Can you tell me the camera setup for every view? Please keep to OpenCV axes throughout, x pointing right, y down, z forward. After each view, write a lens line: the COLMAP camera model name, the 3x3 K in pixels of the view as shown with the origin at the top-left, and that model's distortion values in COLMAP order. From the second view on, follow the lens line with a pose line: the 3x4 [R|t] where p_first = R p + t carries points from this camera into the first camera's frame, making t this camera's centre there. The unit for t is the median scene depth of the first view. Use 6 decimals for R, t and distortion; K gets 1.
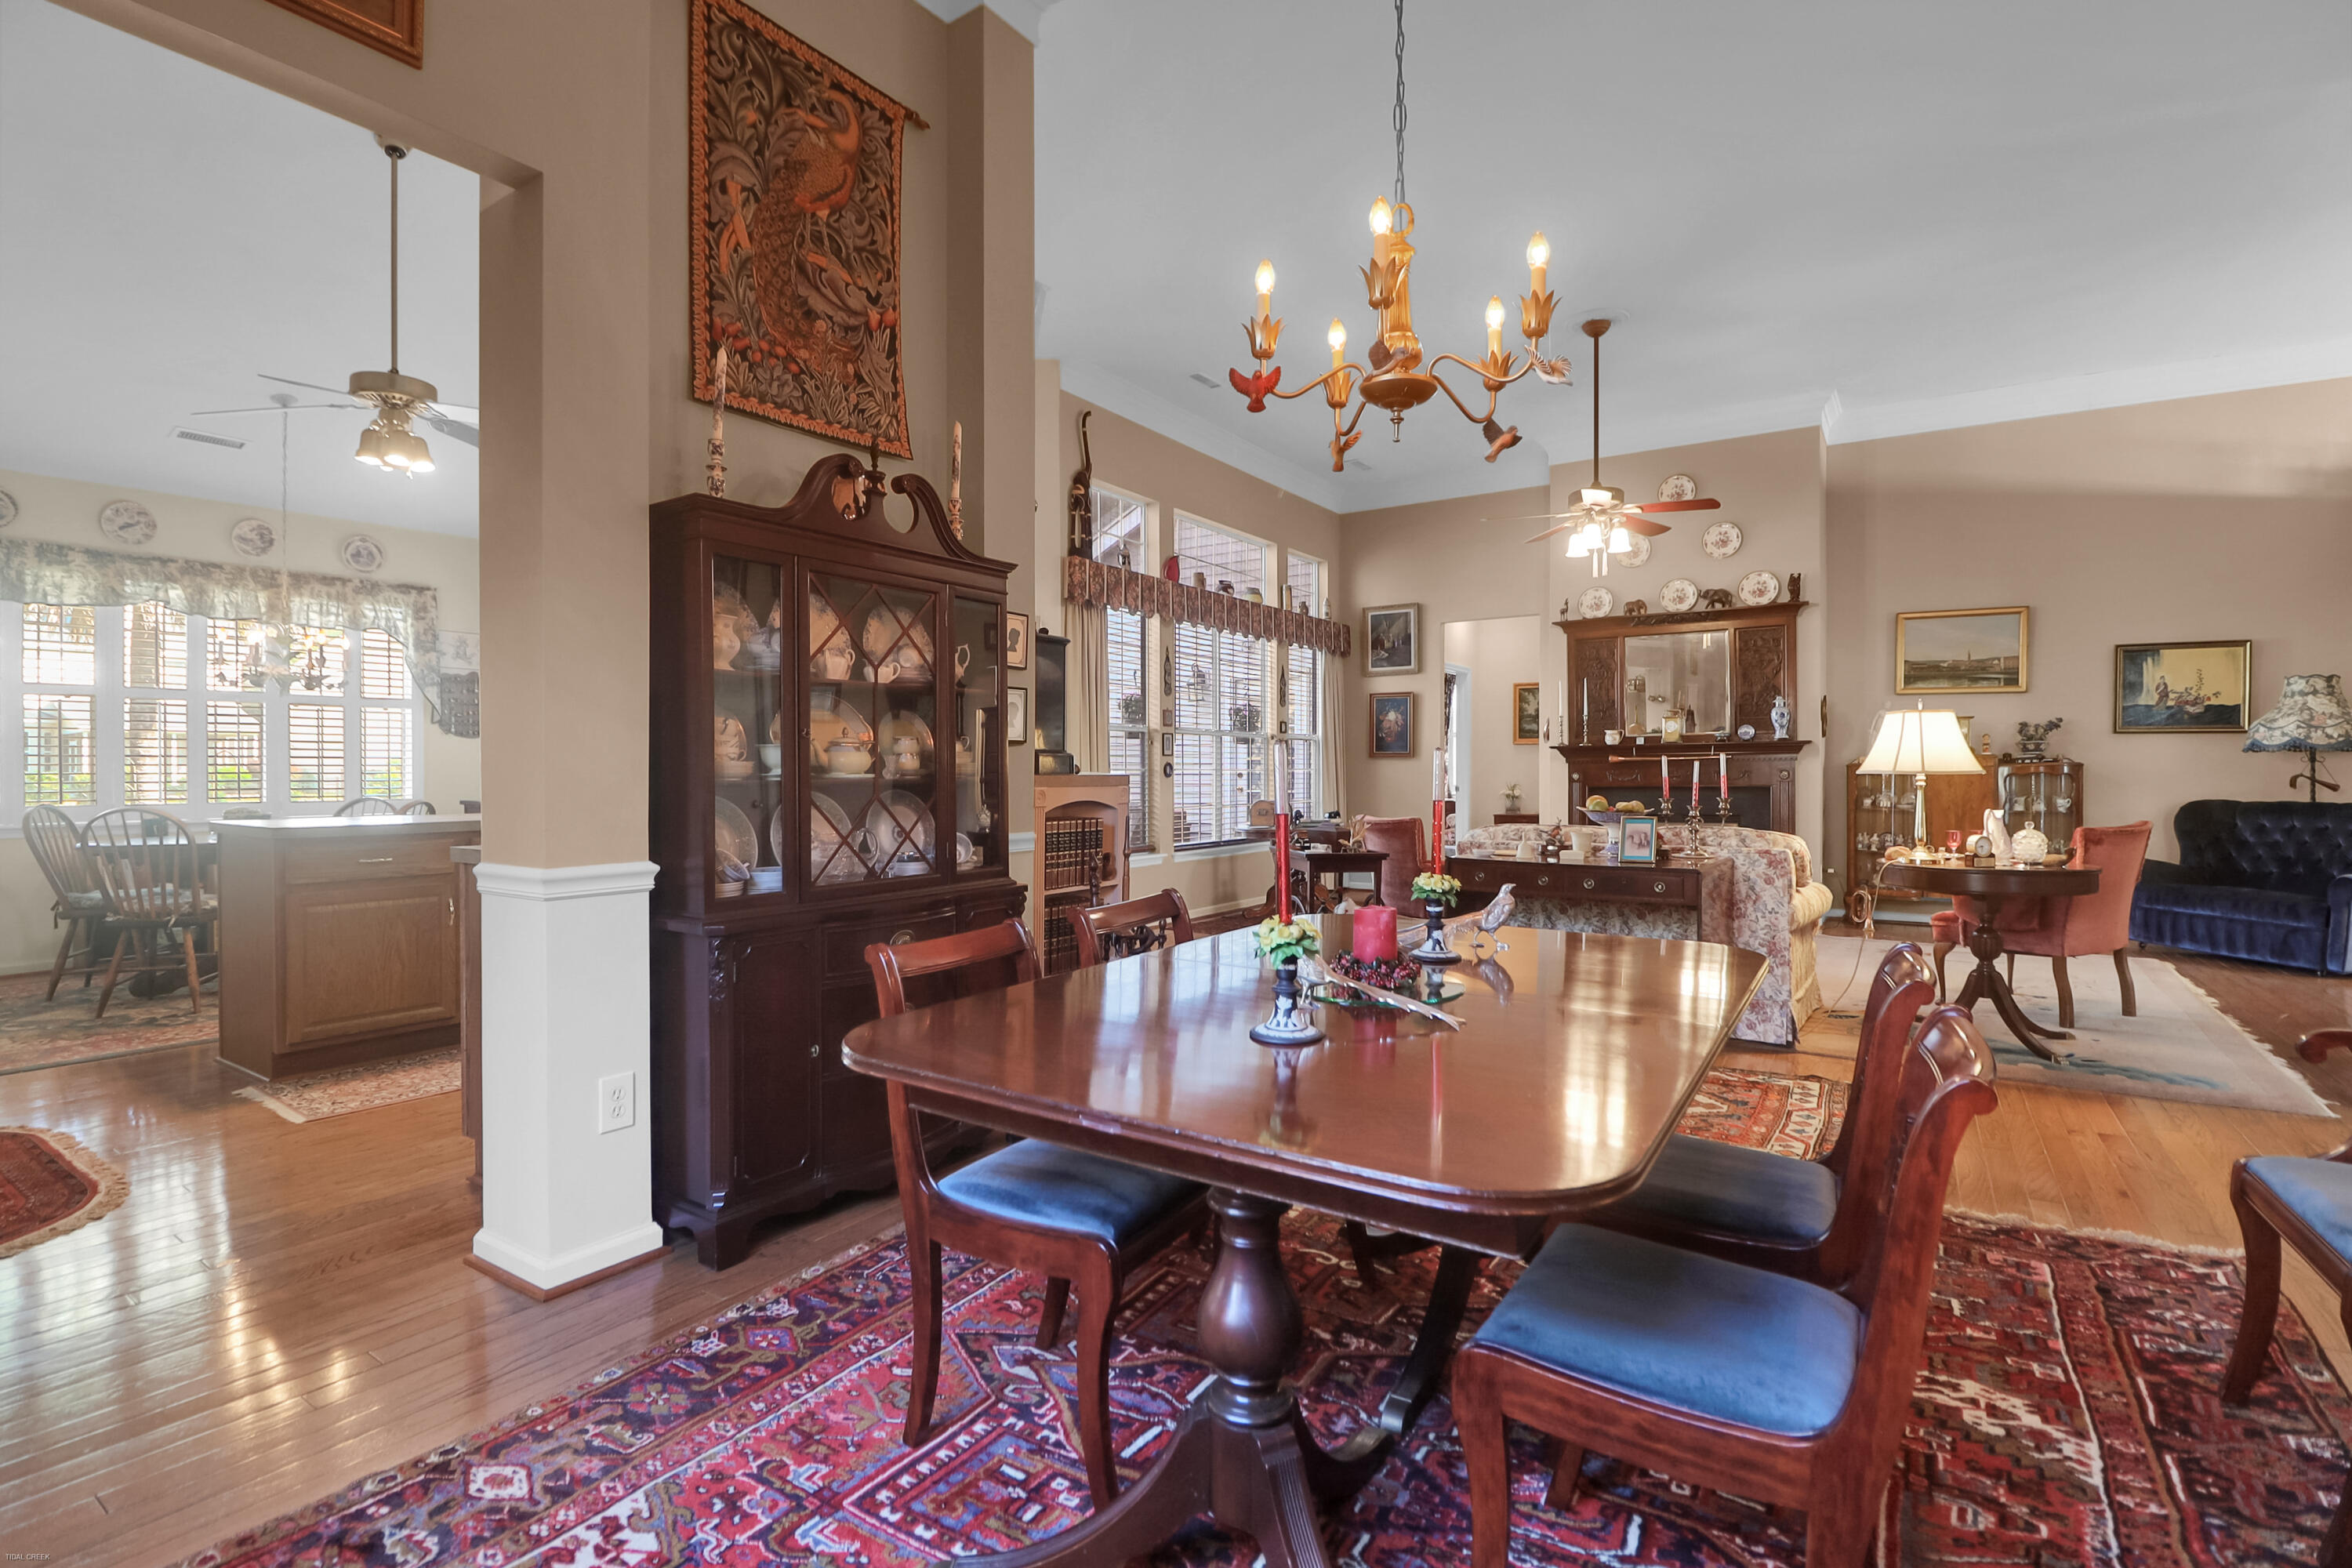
lens RADIAL K [[1089.5, 0, 1172.7], [0, 1089.5, 781.1], [0, 0, 1]] dist [-0.000325, -0.013235]
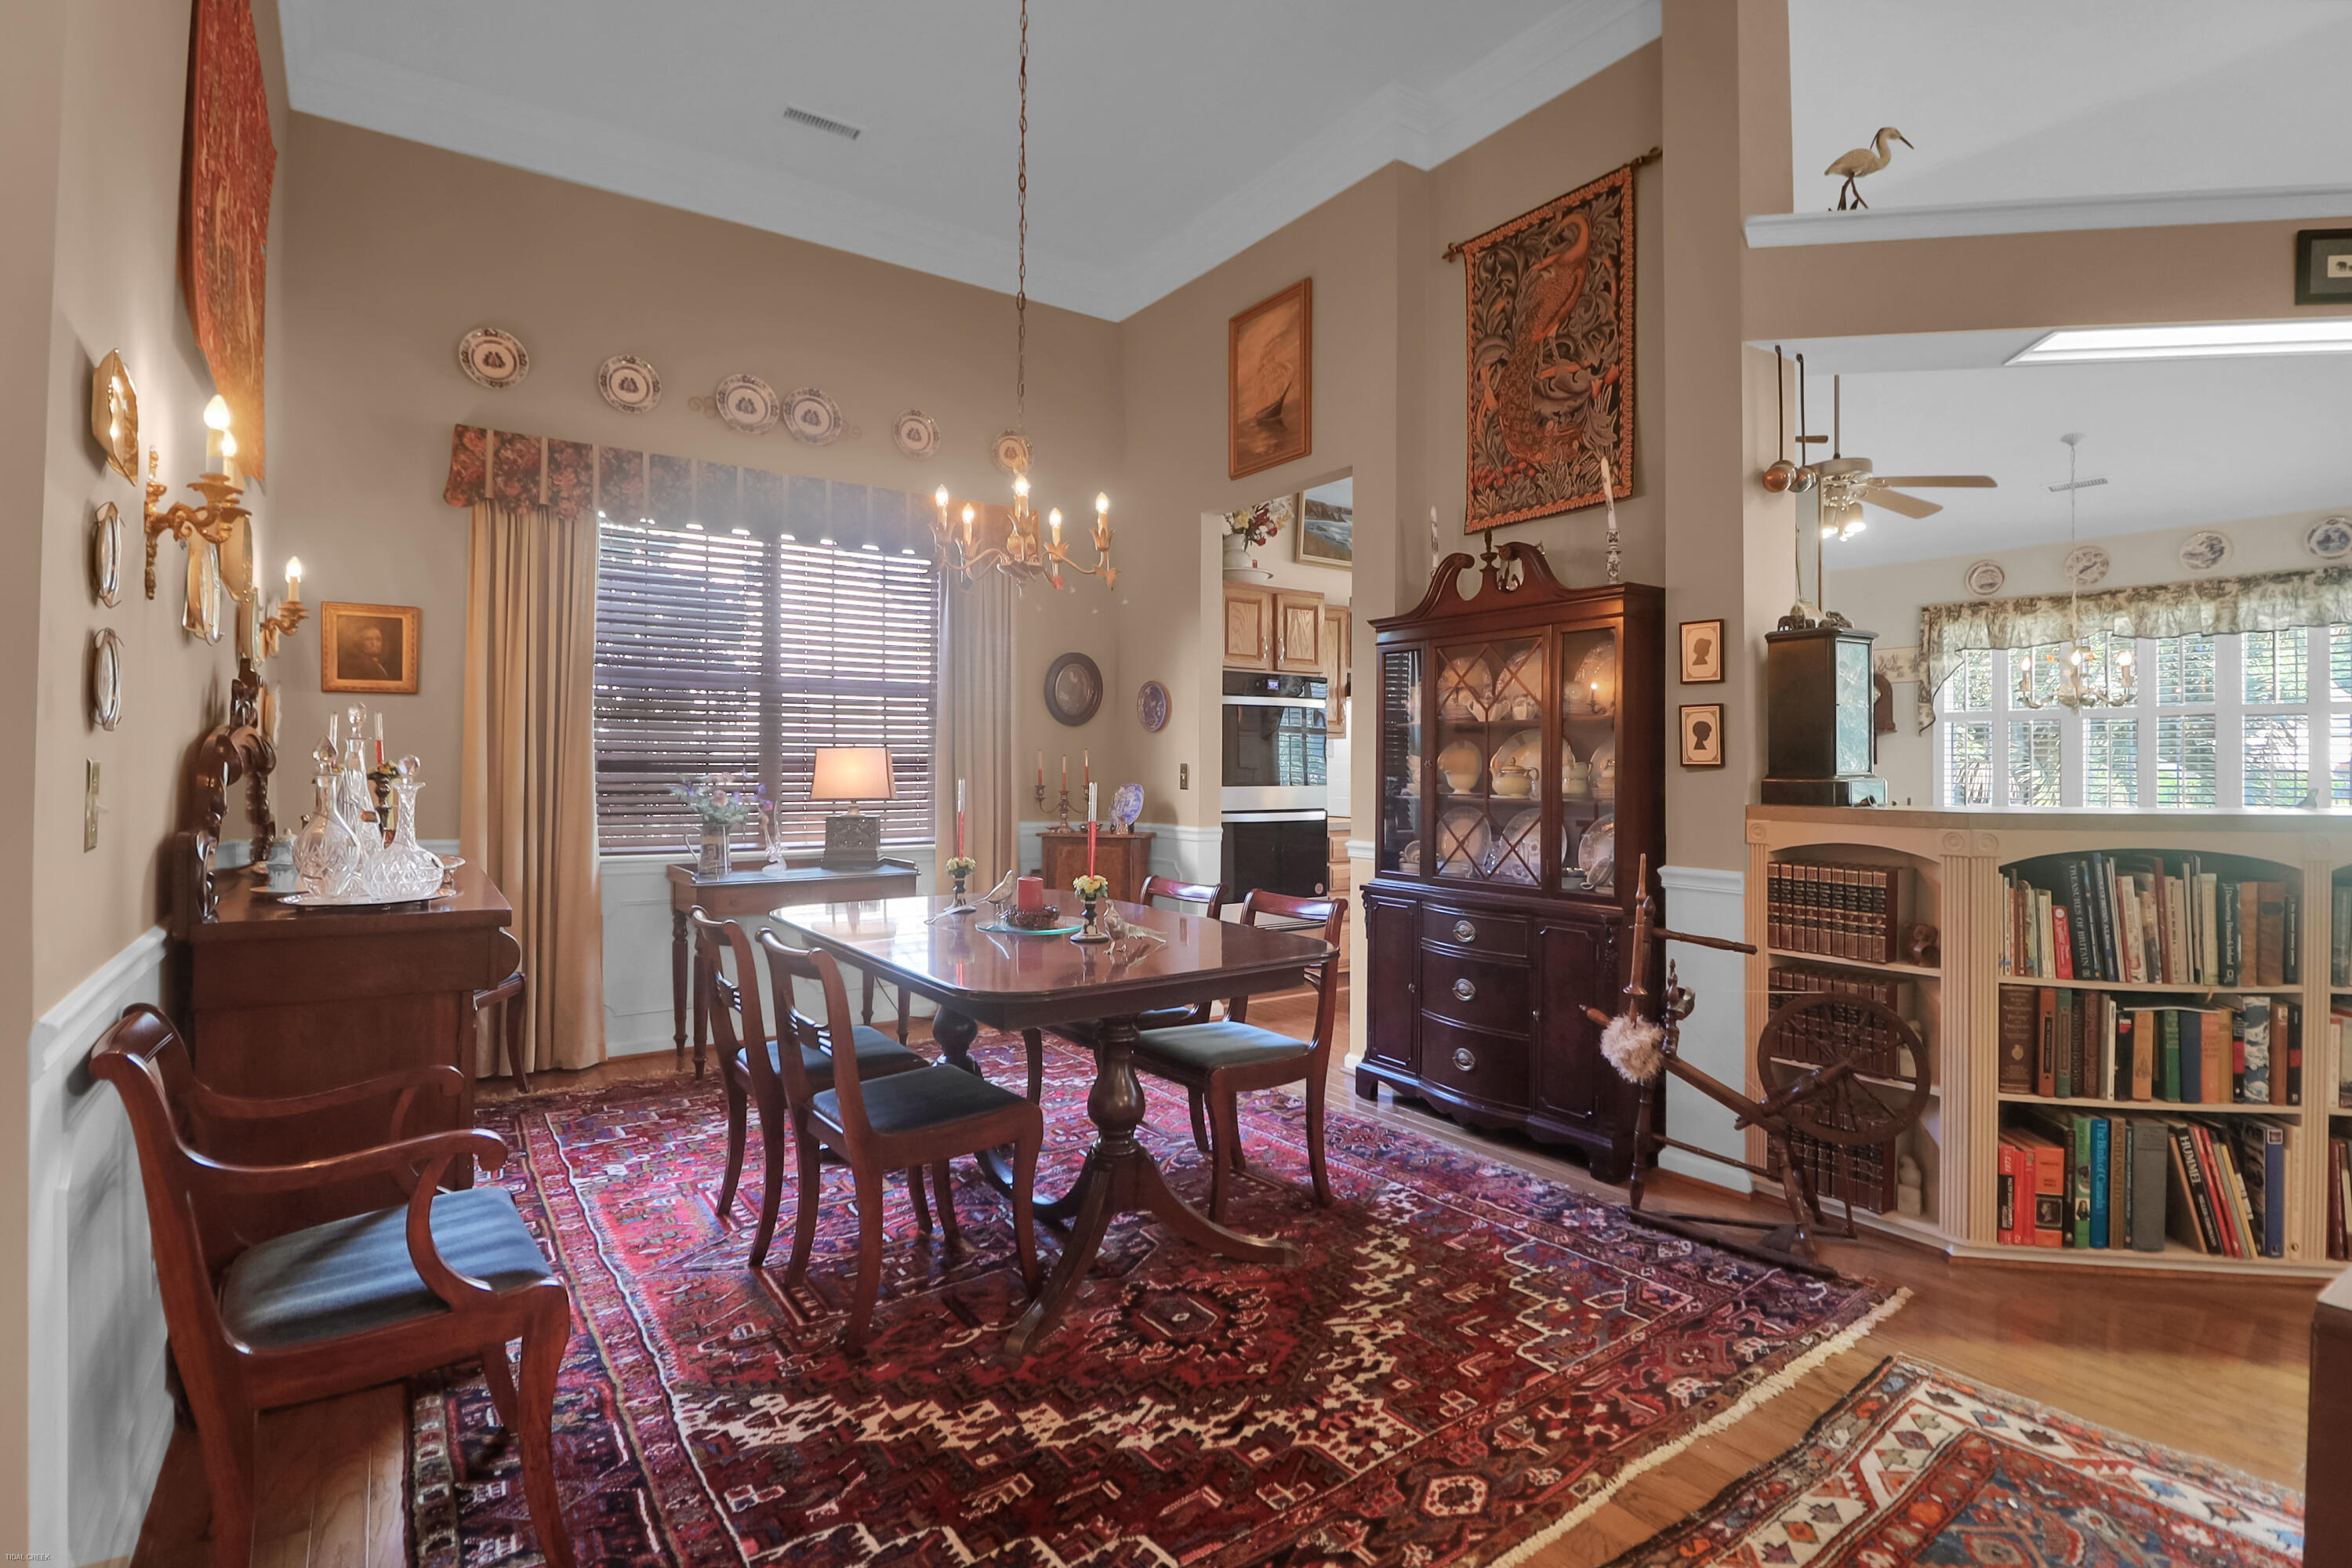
lens RADIAL K [[1119.3, 0, 1165.7], [0, 1119.3, 756.0], [0, 0, 1]] dist [-0.002347, -0.011279]
pose [[-0.369773, -0.007436, -0.929092, 0.426664], [-0.015332, 0.999881, -0.001900, -0.017548], [0.928996, 0.013542, -0.369843, 0.458174]]
